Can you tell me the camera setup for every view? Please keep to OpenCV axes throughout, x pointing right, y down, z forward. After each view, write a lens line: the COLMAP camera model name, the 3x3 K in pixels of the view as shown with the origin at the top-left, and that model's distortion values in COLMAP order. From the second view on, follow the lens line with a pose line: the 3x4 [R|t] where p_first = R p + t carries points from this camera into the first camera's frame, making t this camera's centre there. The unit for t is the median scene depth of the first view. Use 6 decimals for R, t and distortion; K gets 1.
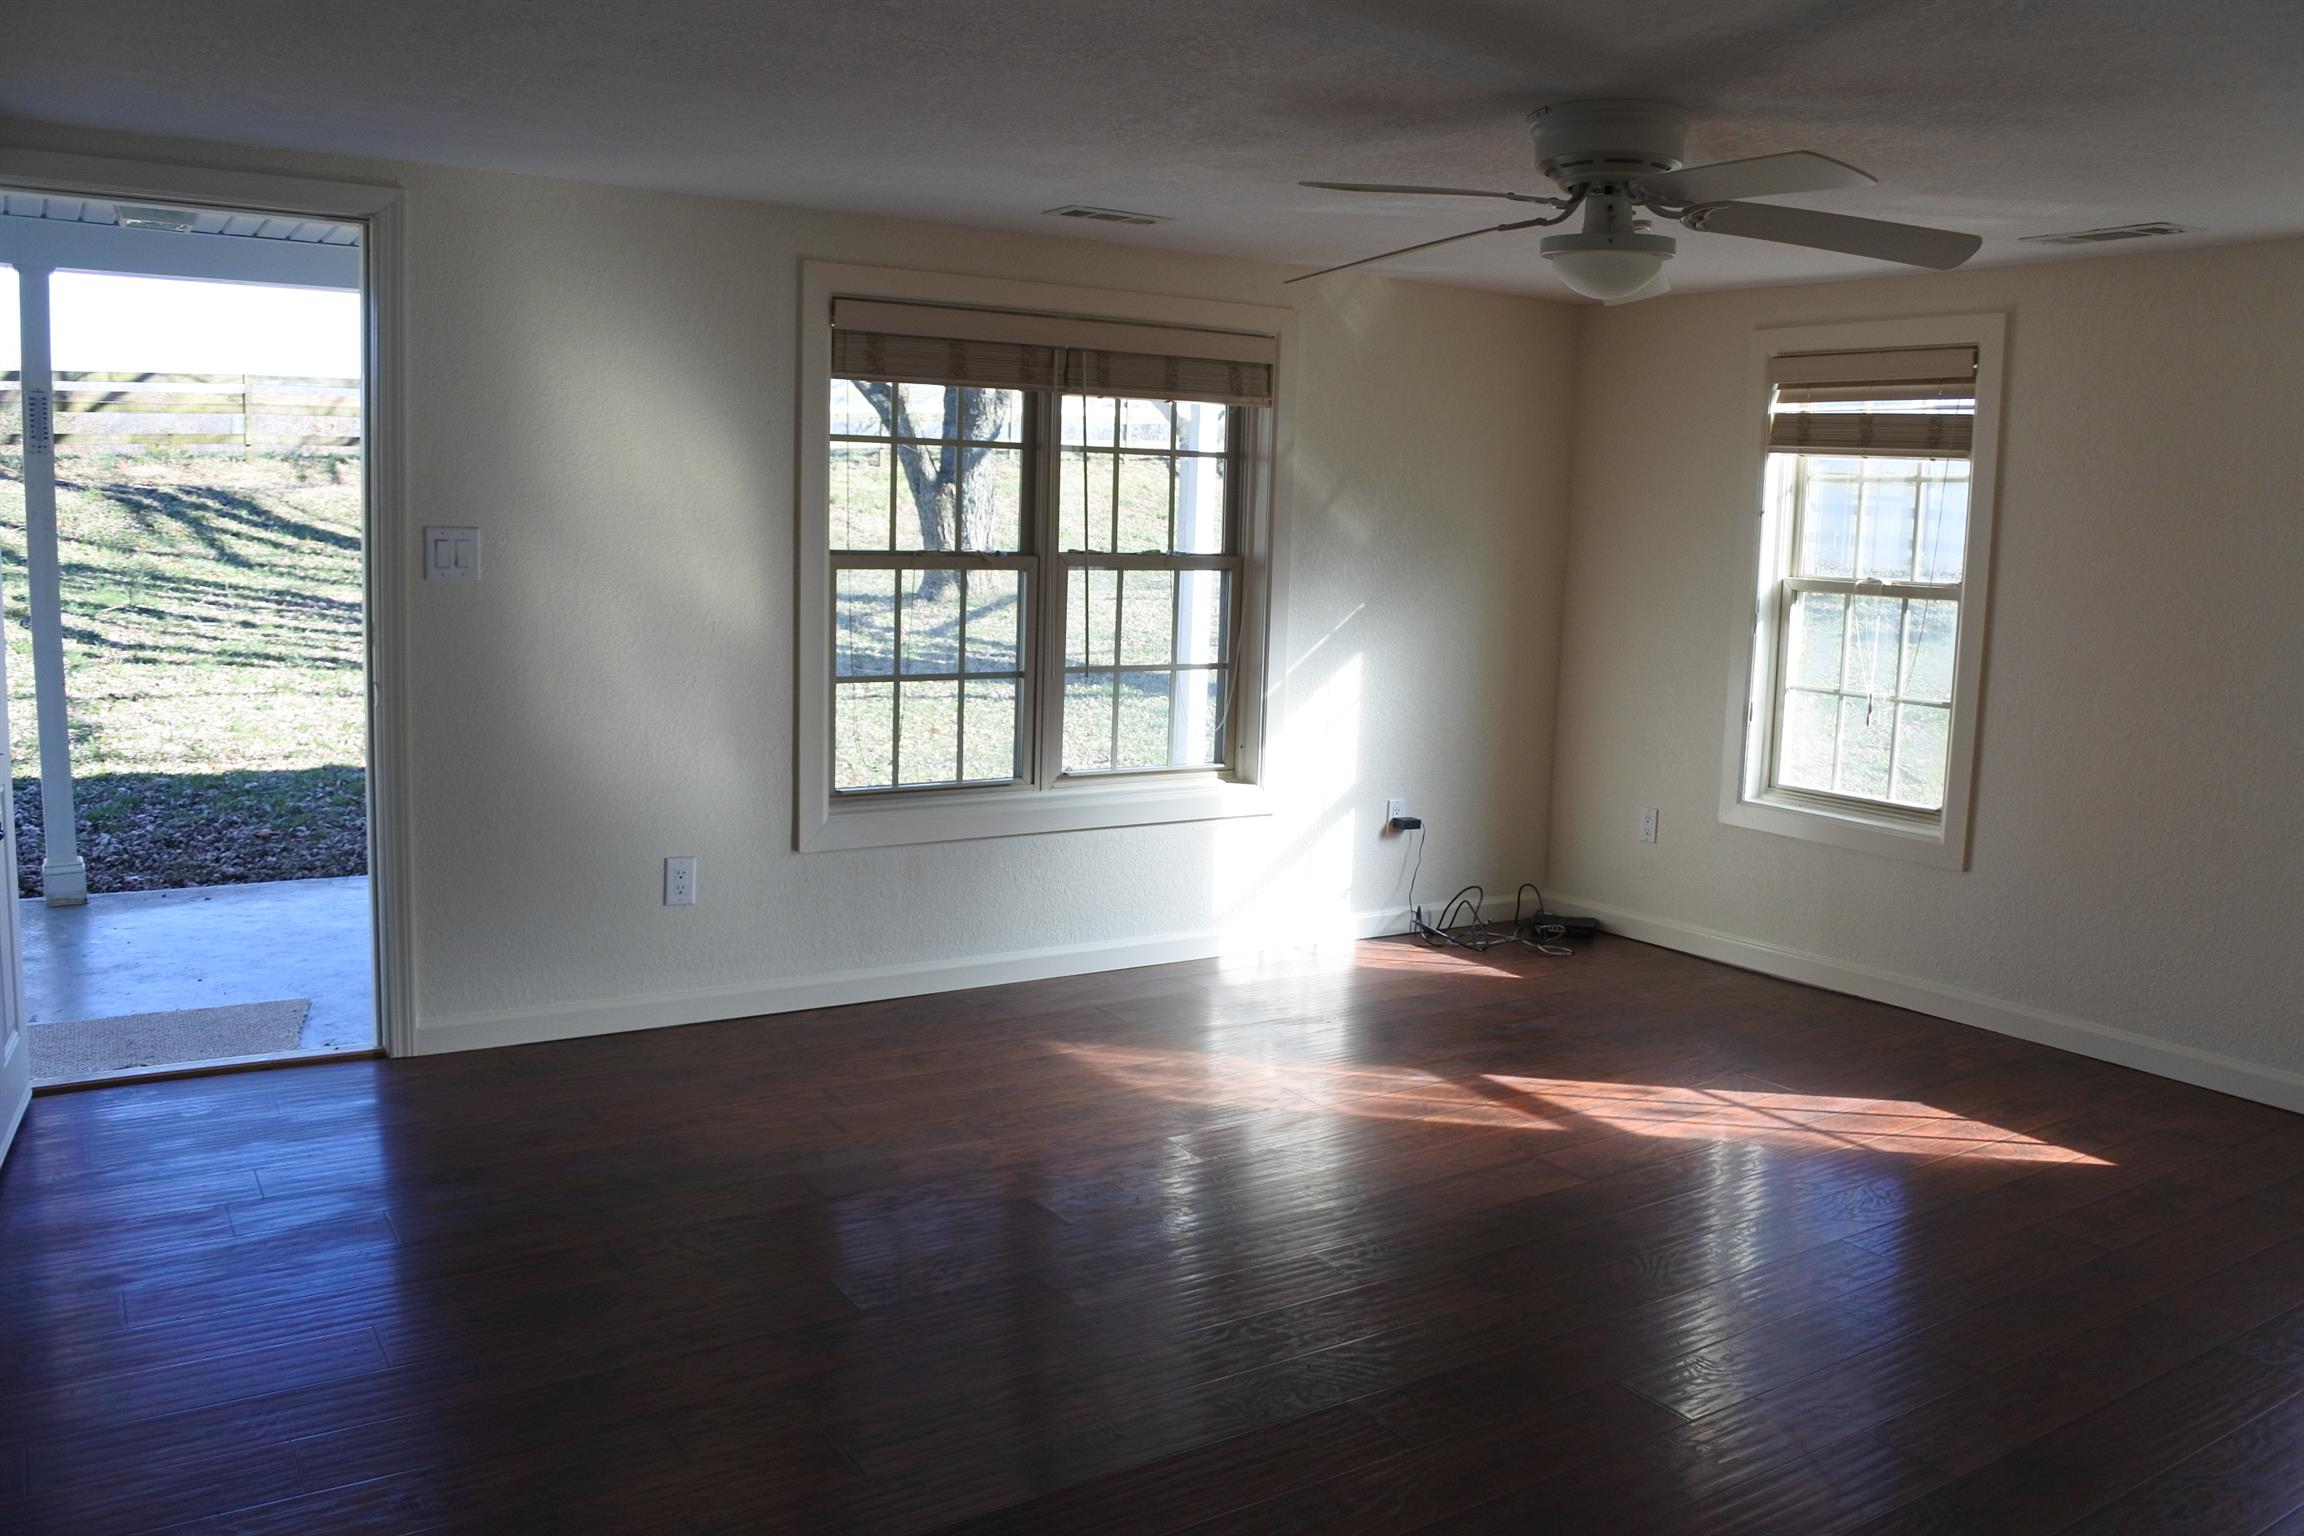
lens RADIAL K [[1829.7, 0, 1144.4], [0, 1829.7, 755.8], [0, 0, 1]] dist [-0.118539, 0.070550]
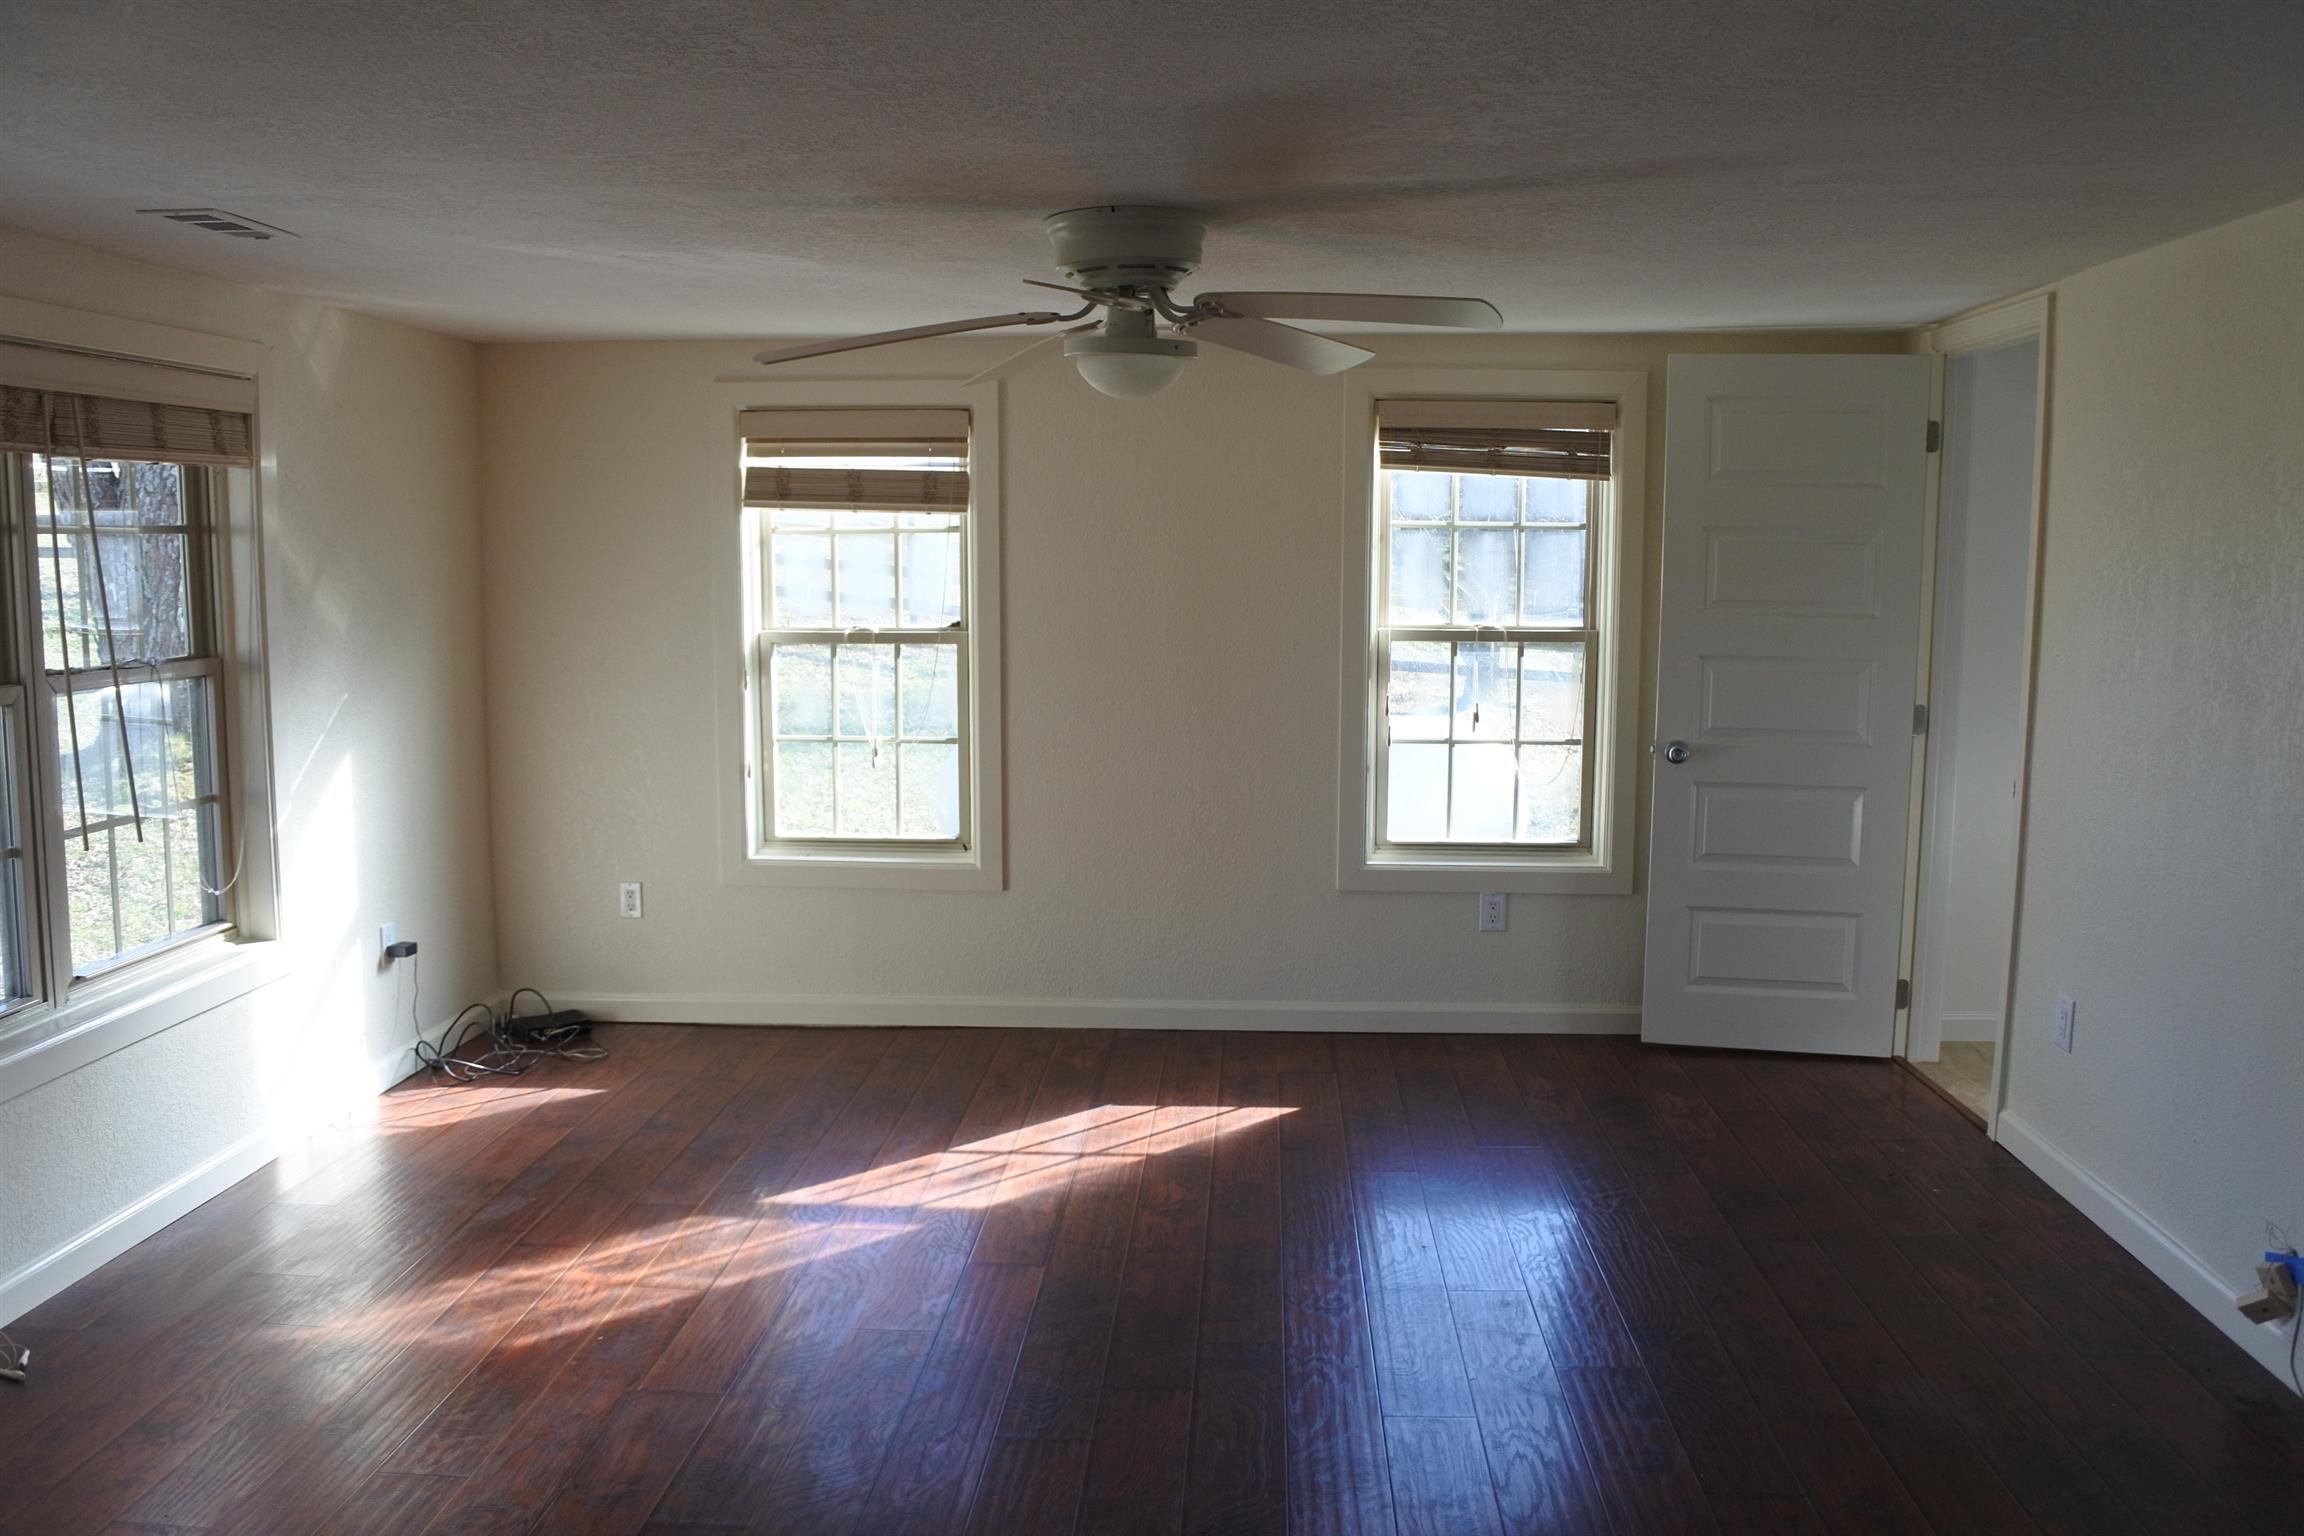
lens RADIAL K [[1829.7, 0, 1148.4], [0, 1829.7, 781.1], [0, 0, 1]] dist [-0.118539, 0.070550]
pose [[0.596215, -0.131762, 0.791938, -0.339088], [0.121315, 0.989899, 0.073366, -0.067654], [-0.793606, 0.052332, 0.606178, 0.233837]]
